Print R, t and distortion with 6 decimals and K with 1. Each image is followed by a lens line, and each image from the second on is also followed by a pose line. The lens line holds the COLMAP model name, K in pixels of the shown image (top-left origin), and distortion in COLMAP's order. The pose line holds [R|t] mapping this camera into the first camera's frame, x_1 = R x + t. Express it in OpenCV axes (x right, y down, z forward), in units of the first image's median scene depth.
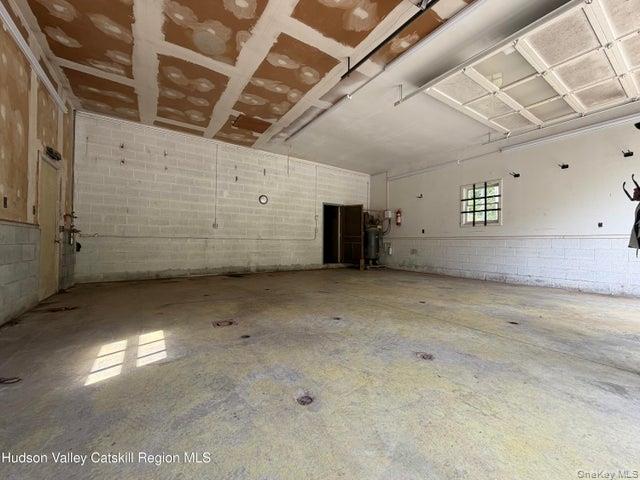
lens RADIAL K [[258.9, 0, 320.6], [0, 258.9, 241.4], [0, 0, 1]] dist [0.000779, 0.000162]
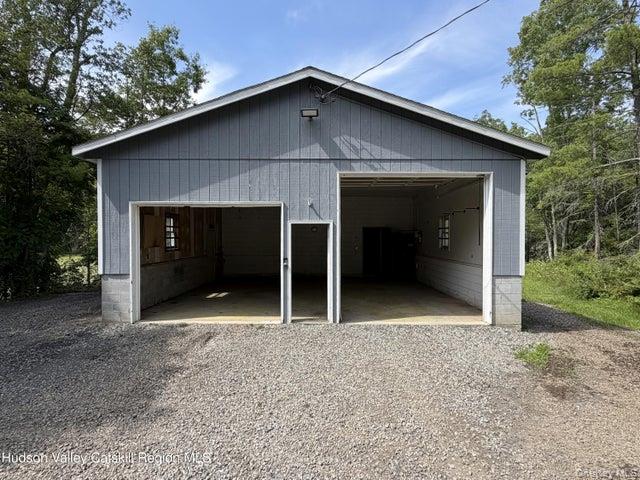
lens RADIAL K [[336.0, 0, 321.1], [0, 336.0, 240.5], [0, 0, 1]] dist [0.000624, 0.000014]
pose [[0.812878, -0.002510, -0.582429, 1.128690], [0.010996, 0.999879, 0.011038, -0.138185], [0.582331, -0.015377, 0.812807, -0.681475]]
